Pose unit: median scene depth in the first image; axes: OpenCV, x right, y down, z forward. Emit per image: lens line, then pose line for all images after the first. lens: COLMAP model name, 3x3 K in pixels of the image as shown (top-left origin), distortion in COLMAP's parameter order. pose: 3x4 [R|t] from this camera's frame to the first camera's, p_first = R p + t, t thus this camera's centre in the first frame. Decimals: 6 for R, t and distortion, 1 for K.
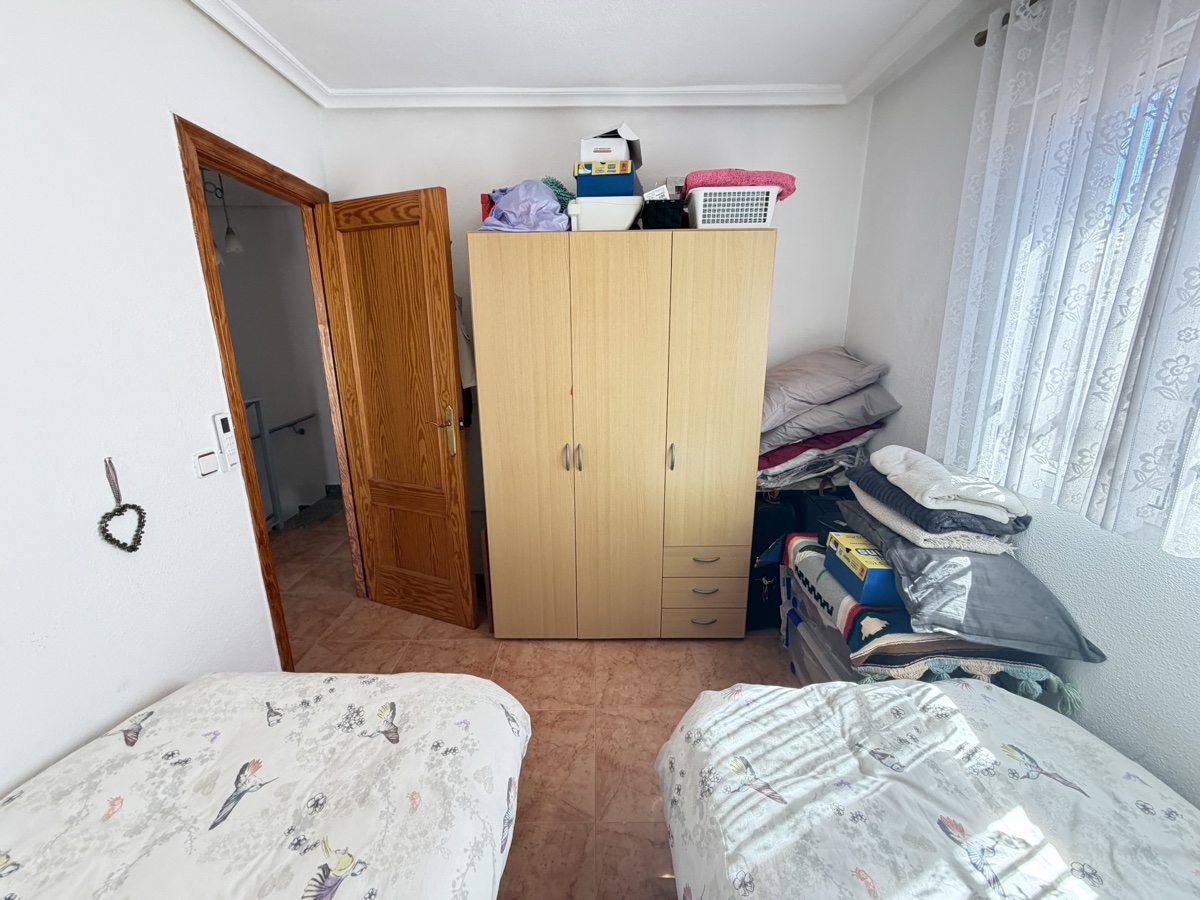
lens RADIAL K [[475.7, 0, 598.3], [0, 475.7, 451.4], [0, 0, 1]] dist [0.000258, -0.000124]
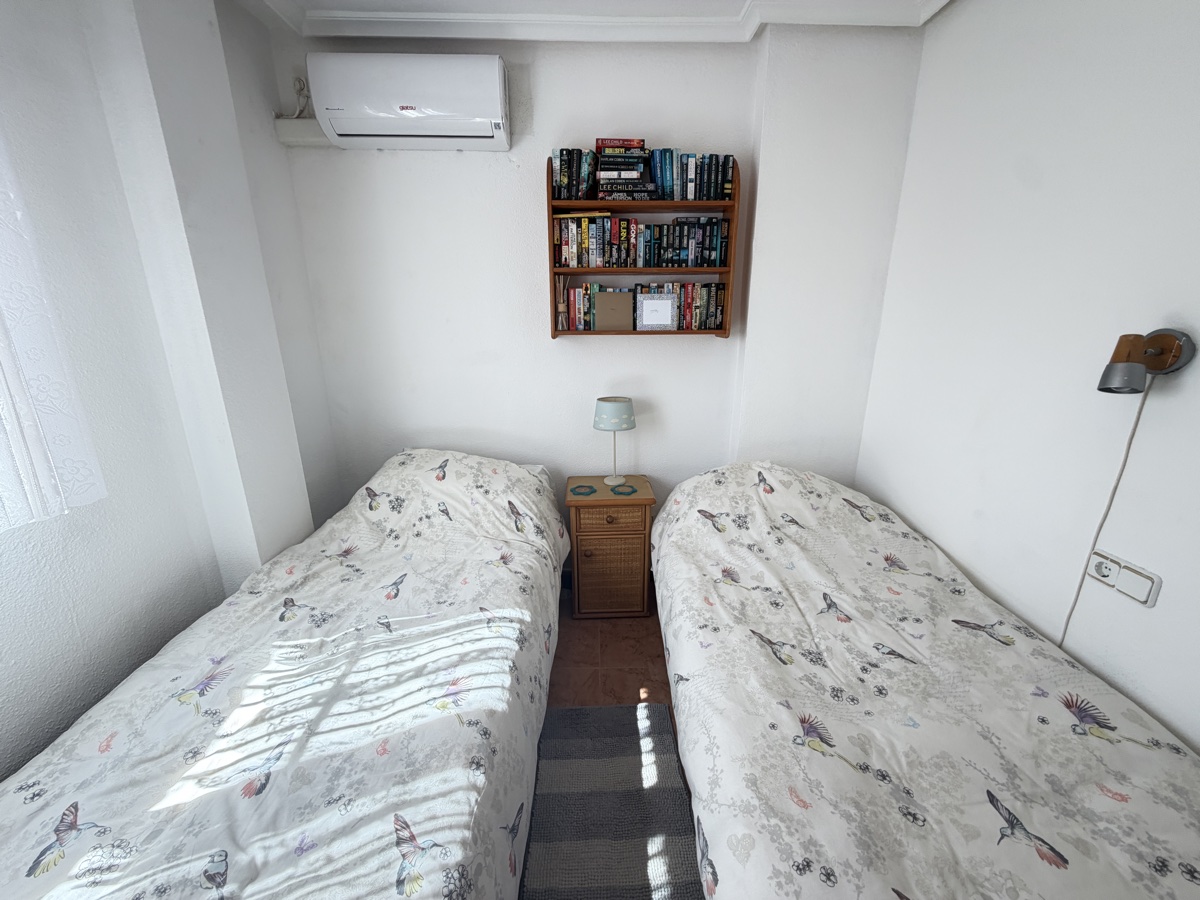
lens RADIAL K [[475.7, 0, 598.3], [0, 475.7, 451.4], [0, 0, 1]] dist [0.000258, -0.000124]
pose [[-0.999938, 0.011044, -0.001521, -0.000978], [0.008750, 0.862015, 0.506808, -0.322647], [0.006908, 0.506763, -0.862058, 1.435959]]
